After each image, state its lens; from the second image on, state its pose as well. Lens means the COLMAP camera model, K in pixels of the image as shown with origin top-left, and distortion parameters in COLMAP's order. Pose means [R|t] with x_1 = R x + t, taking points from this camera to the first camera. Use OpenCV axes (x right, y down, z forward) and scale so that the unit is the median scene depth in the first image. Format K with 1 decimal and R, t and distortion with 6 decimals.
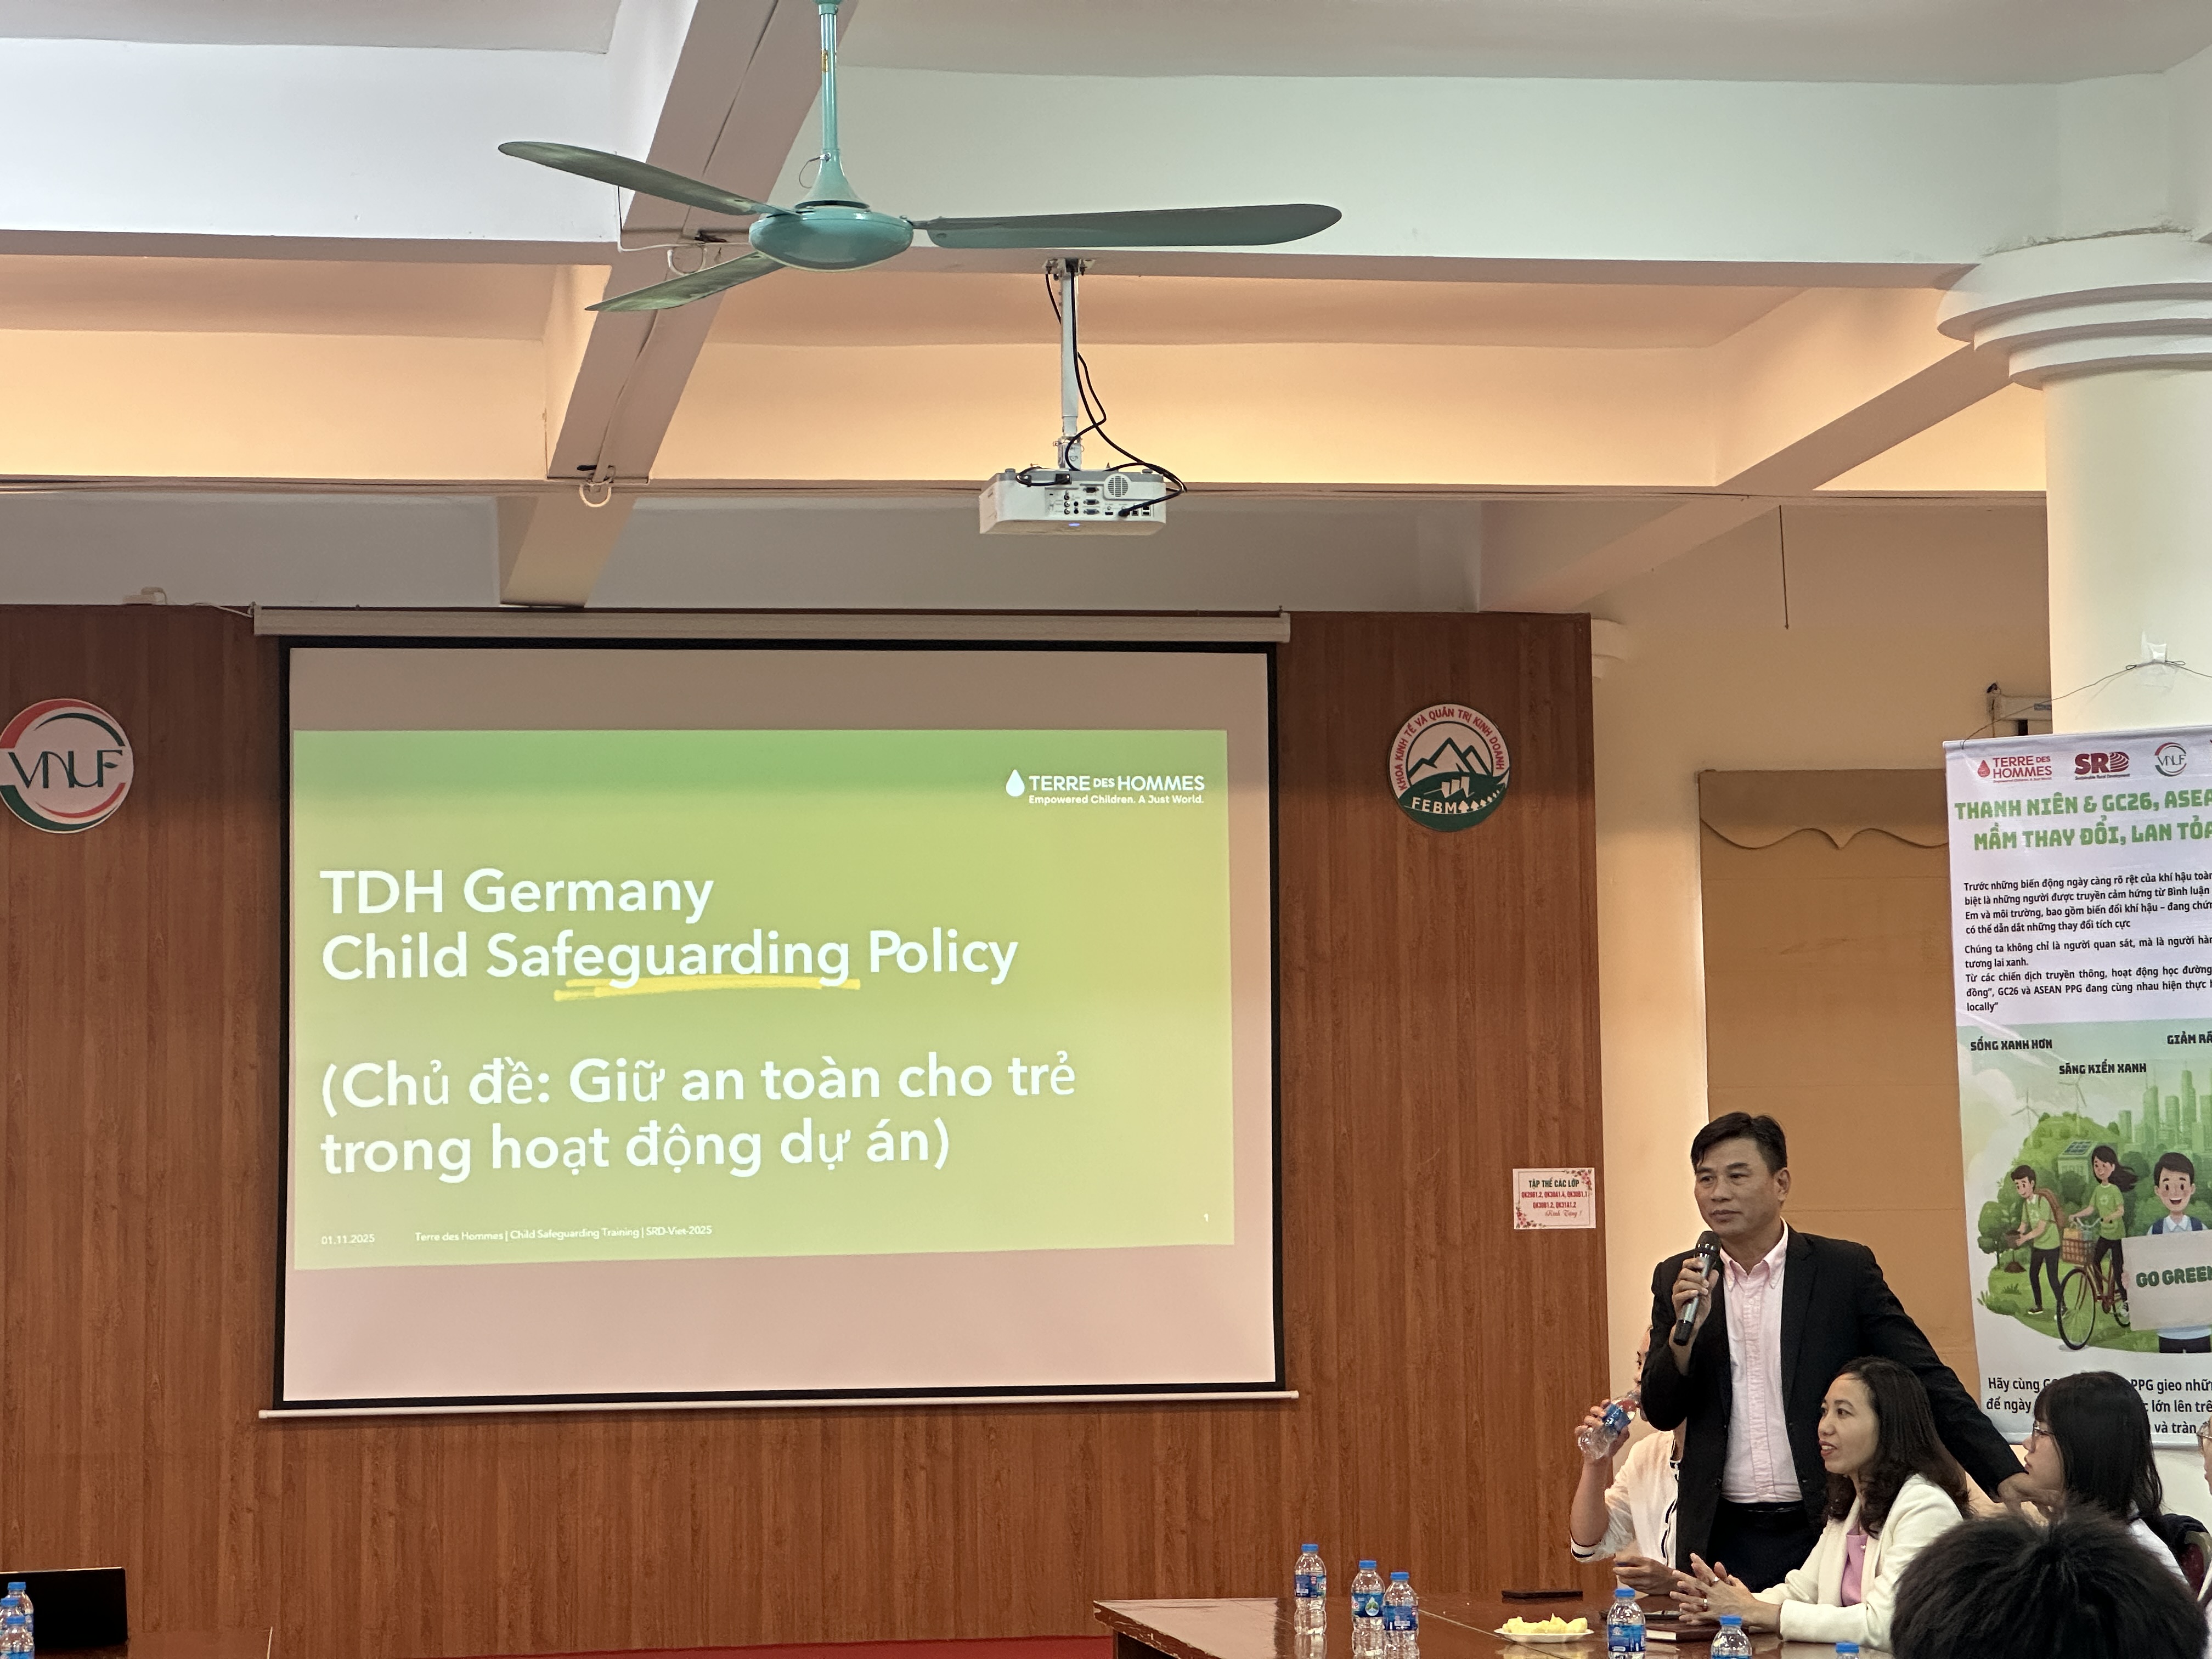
lens RADIAL K [[4918.3, 0, 1098.9], [0, 4918.3, 813.6], [0, 0, 1]] dist [0.067679, 2.469187]
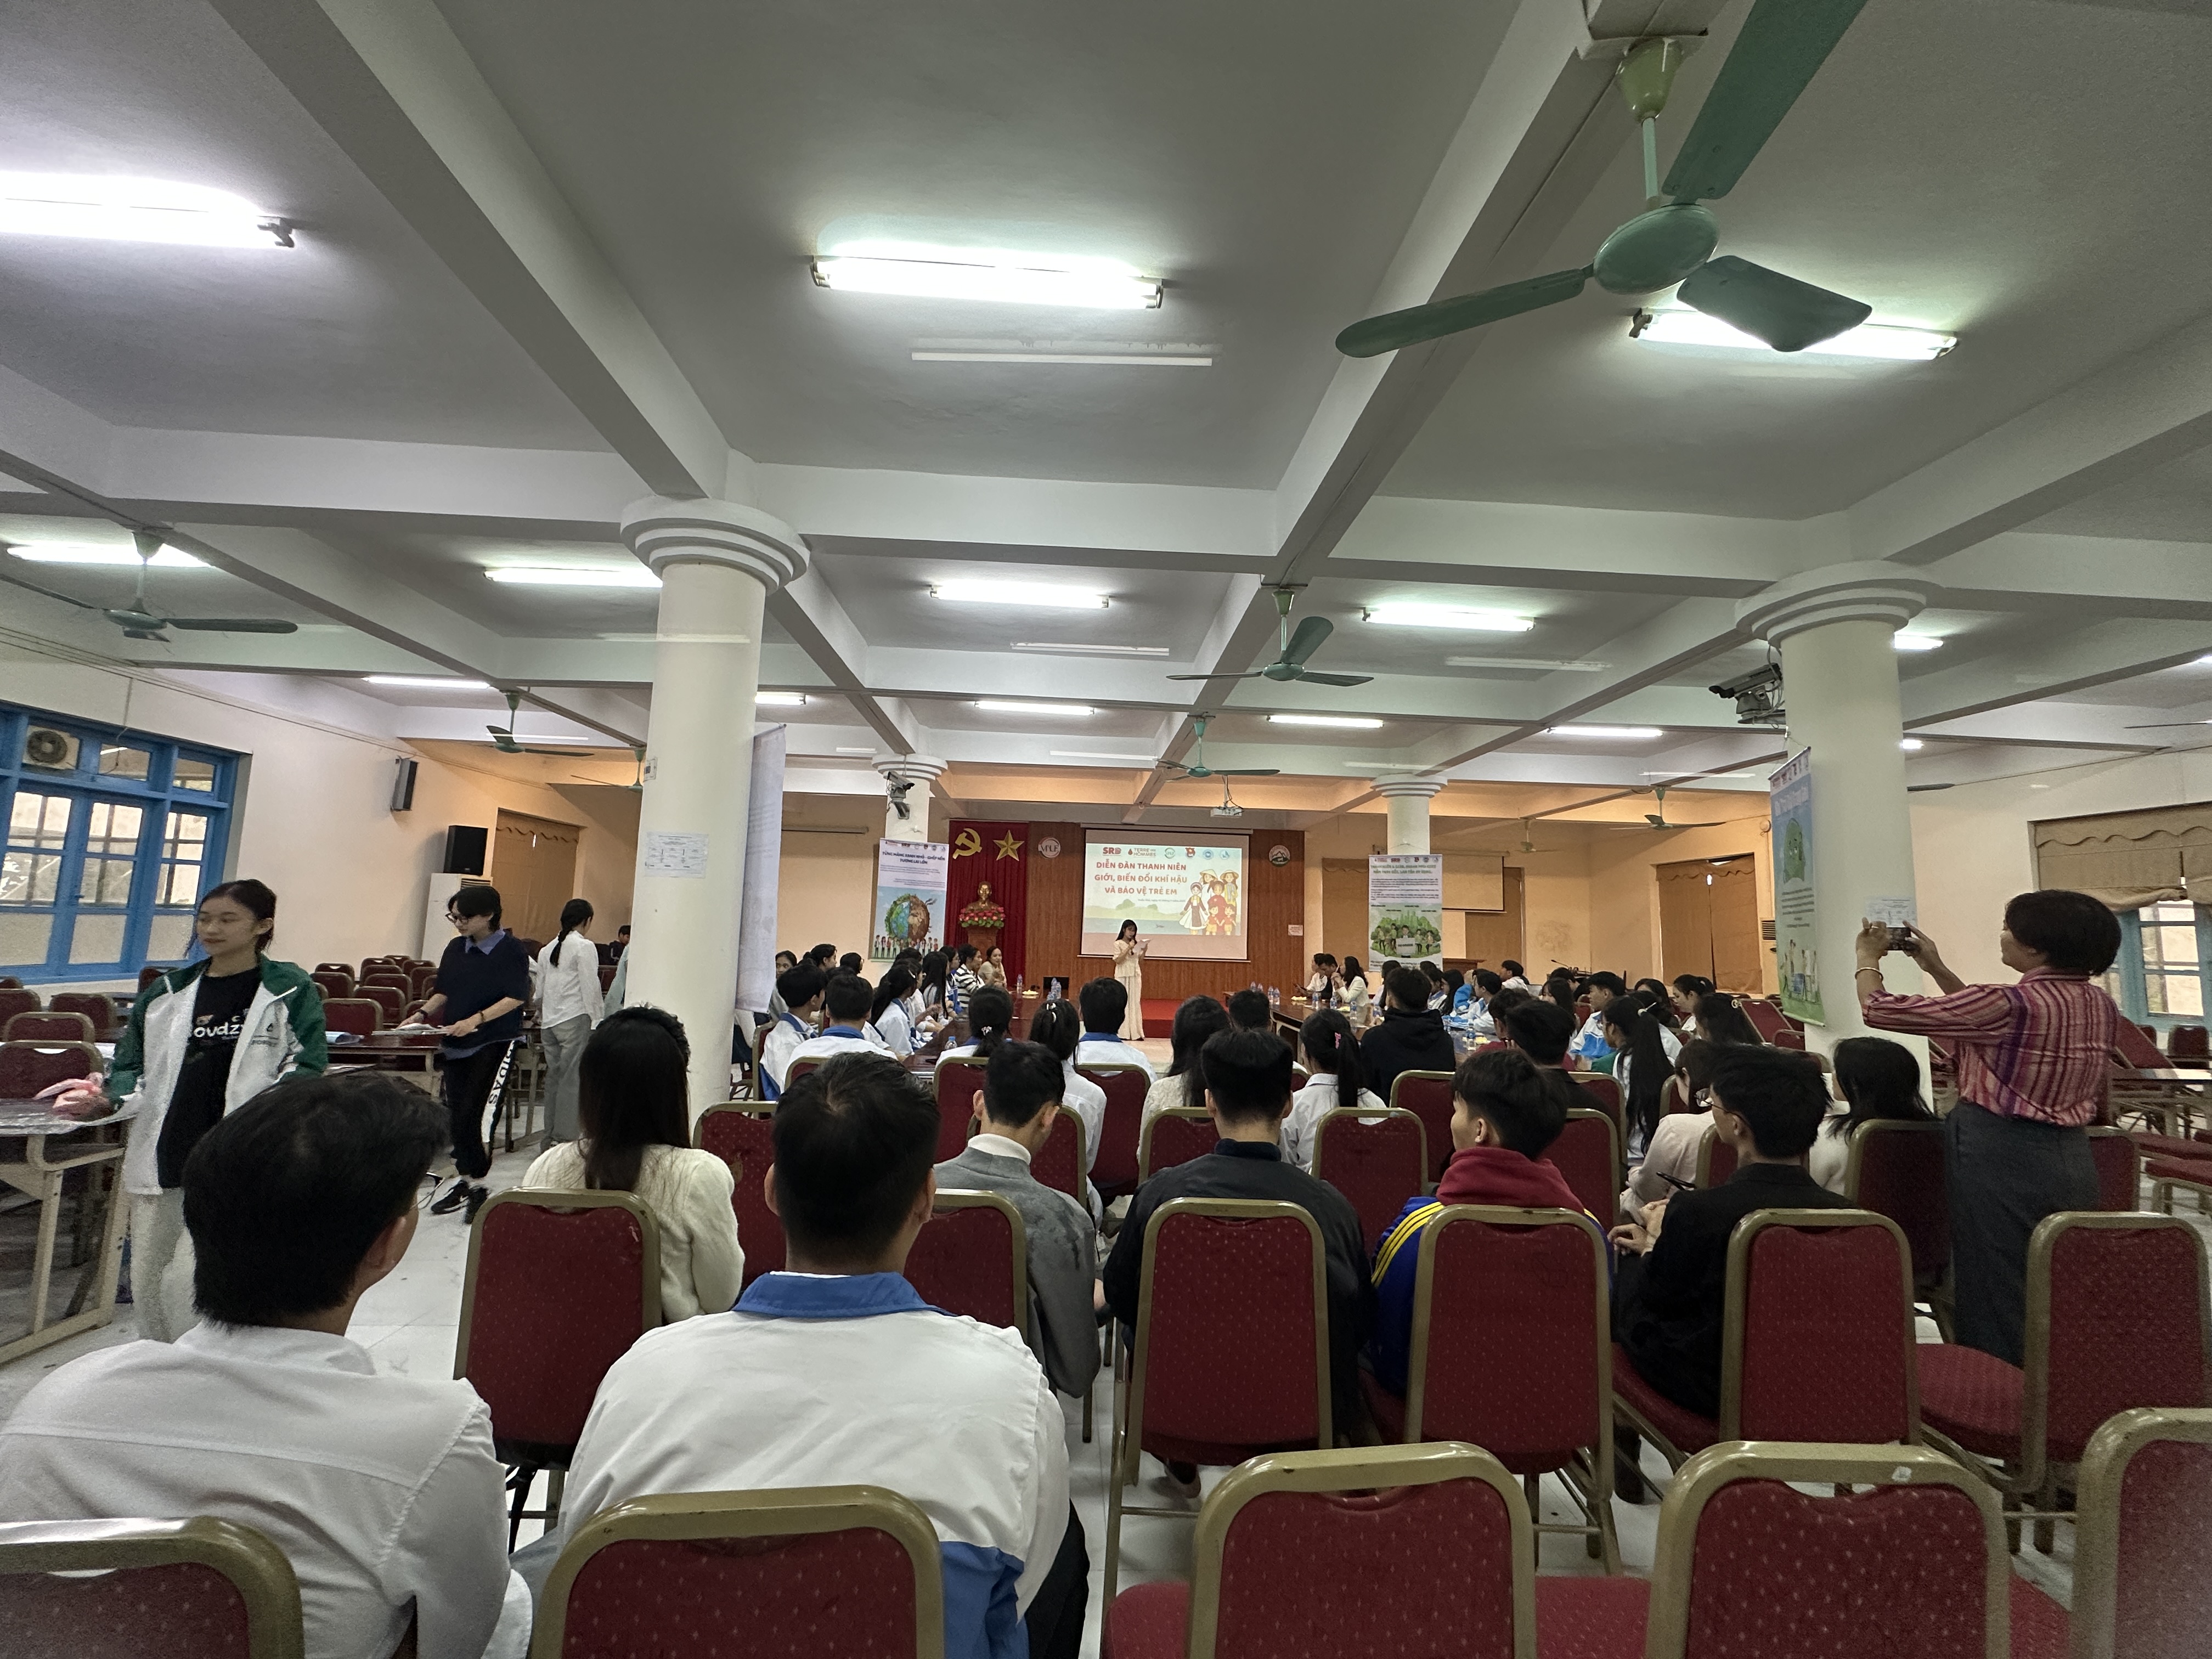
lens RADIAL K [[879.7, 0, 1106.9], [0, 879.7, 827.4], [0, 0, 1]] dist [0.000054, 0.000159]
pose [[0.993564, 0.031824, -0.108710, -0.021125], [-0.035774, 0.998762, -0.034578, 0.000079], [0.107475, 0.038245, 0.993472, -0.071010]]
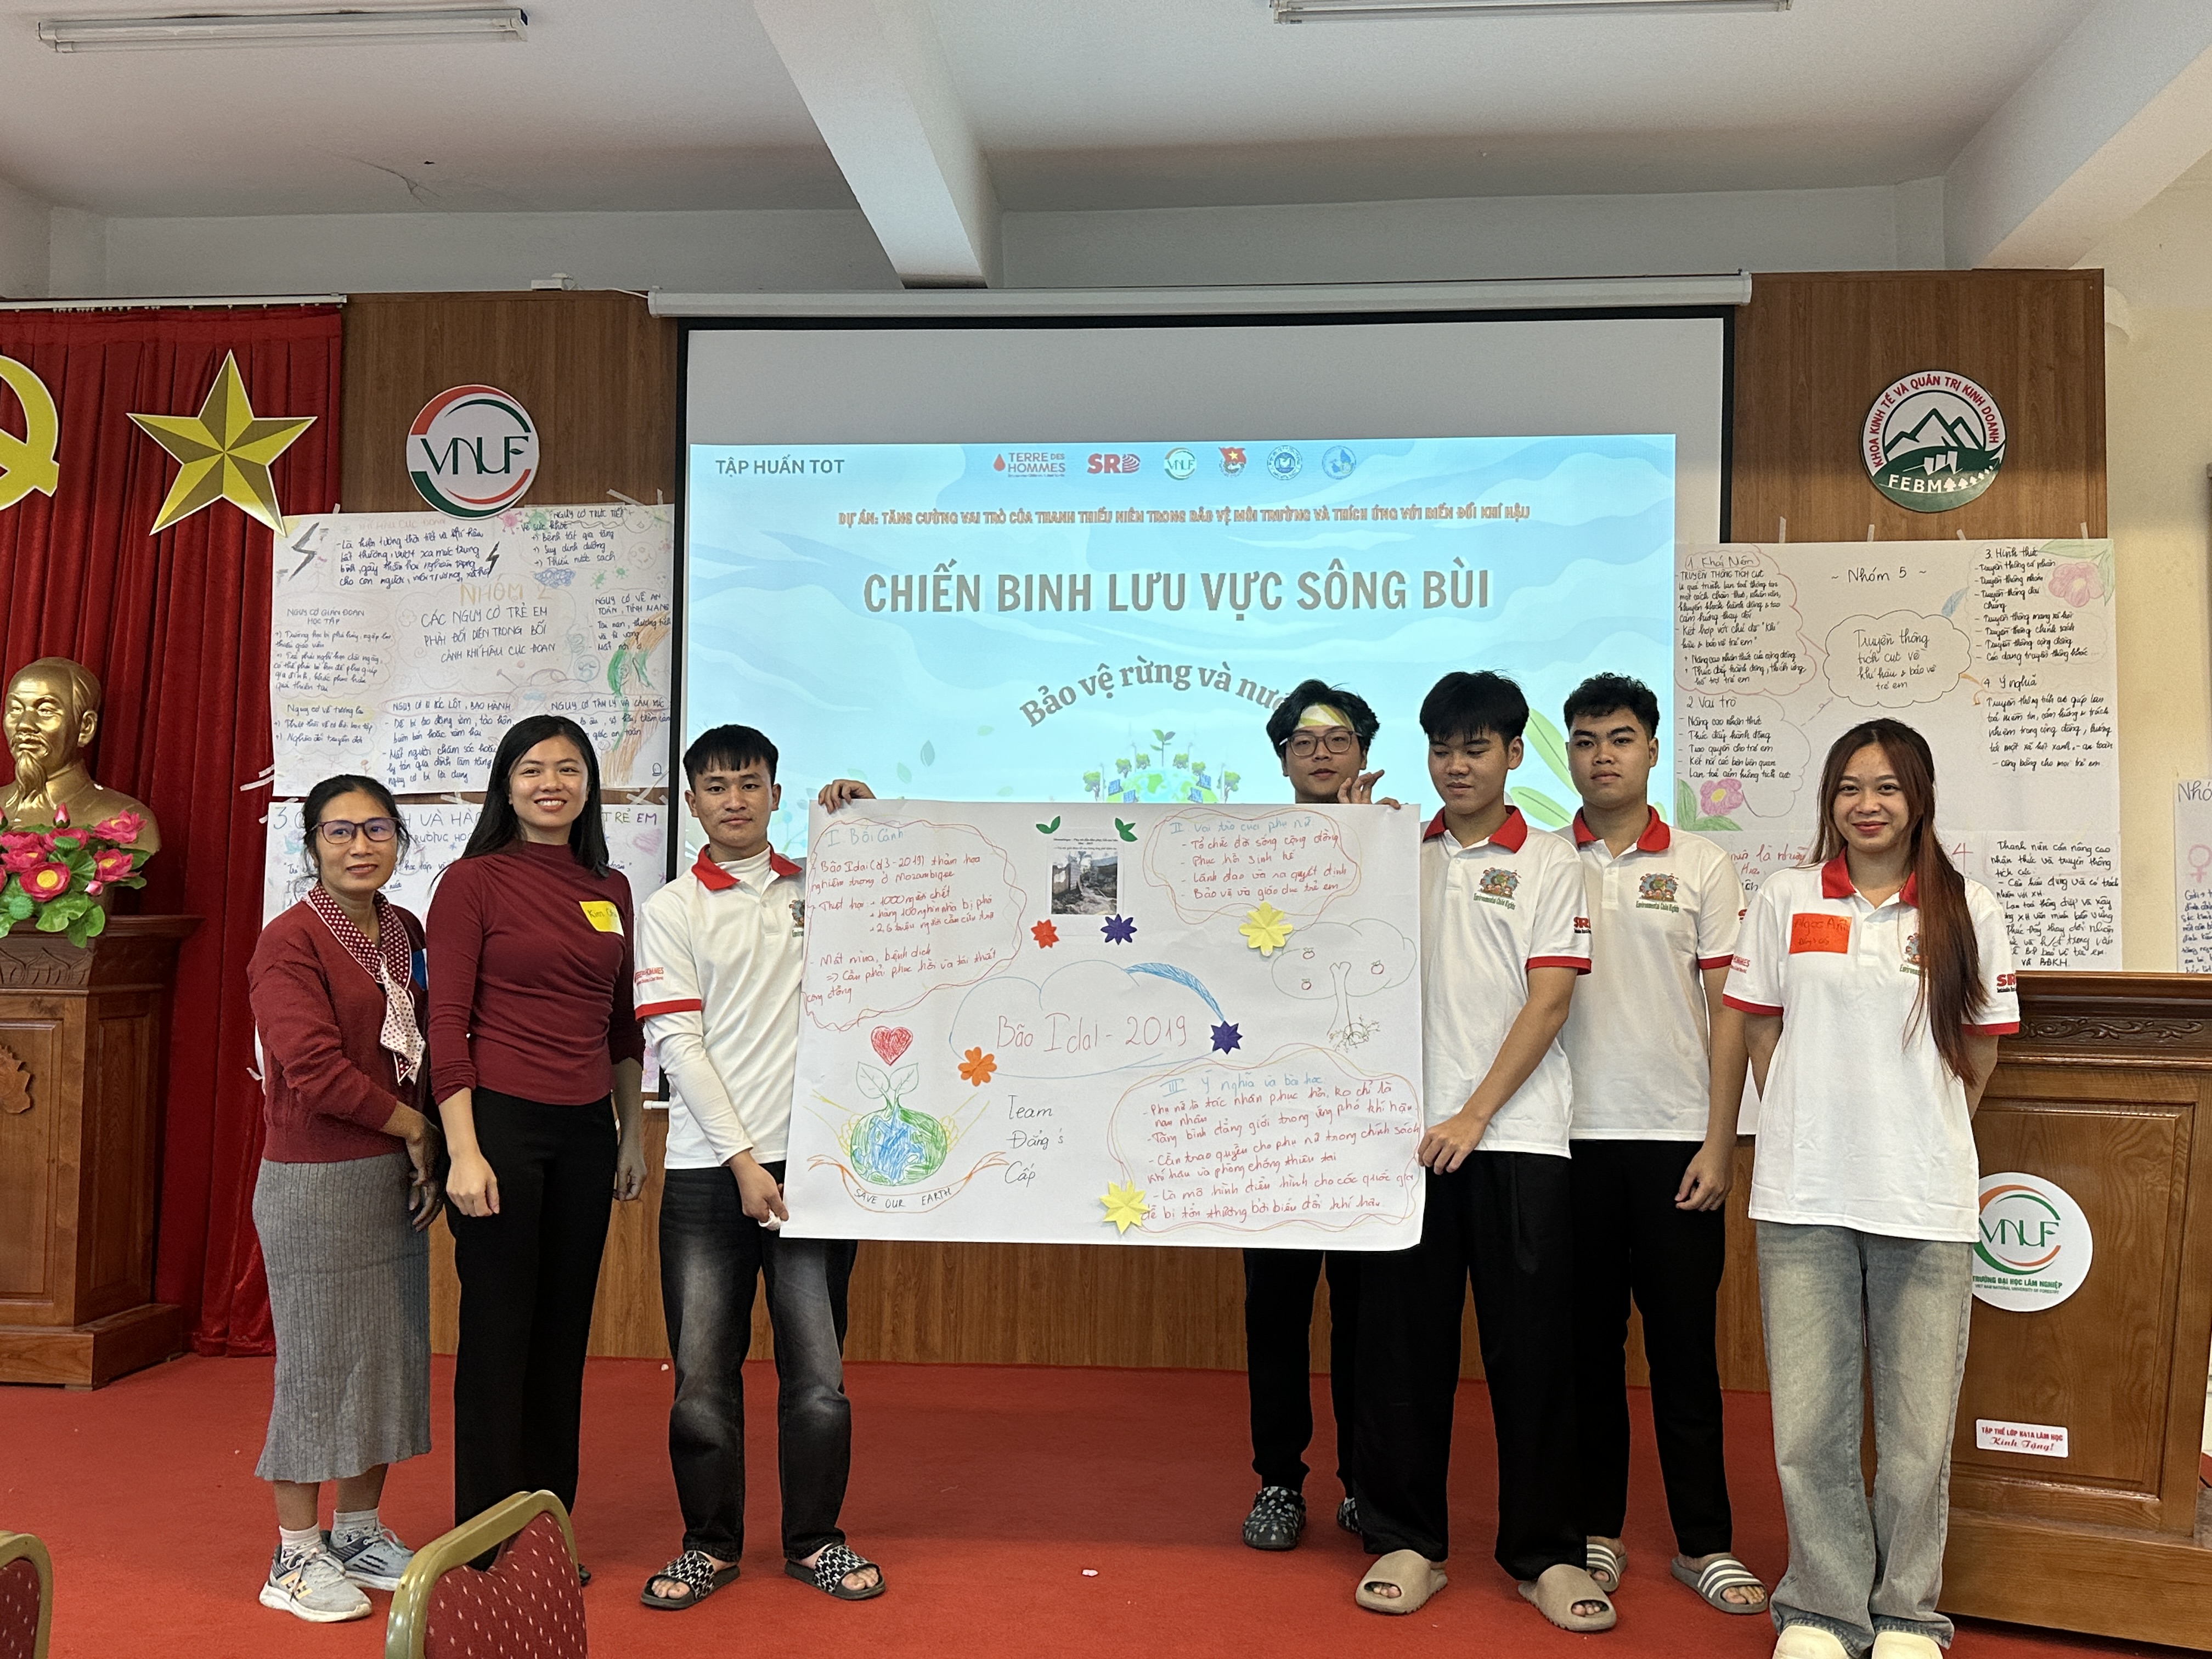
lens RADIAL K [[2029.8, 0, 1112.3], [0, 2029.8, 826.0], [0, 0, 1]] dist [0.209425, -0.466698]
pose [[0.973039, 0.013245, -0.230259, 0.014119], [-0.006799, 0.999563, 0.028767, 0.052723], [0.230539, -0.026426, 0.972704, 0.617711]]
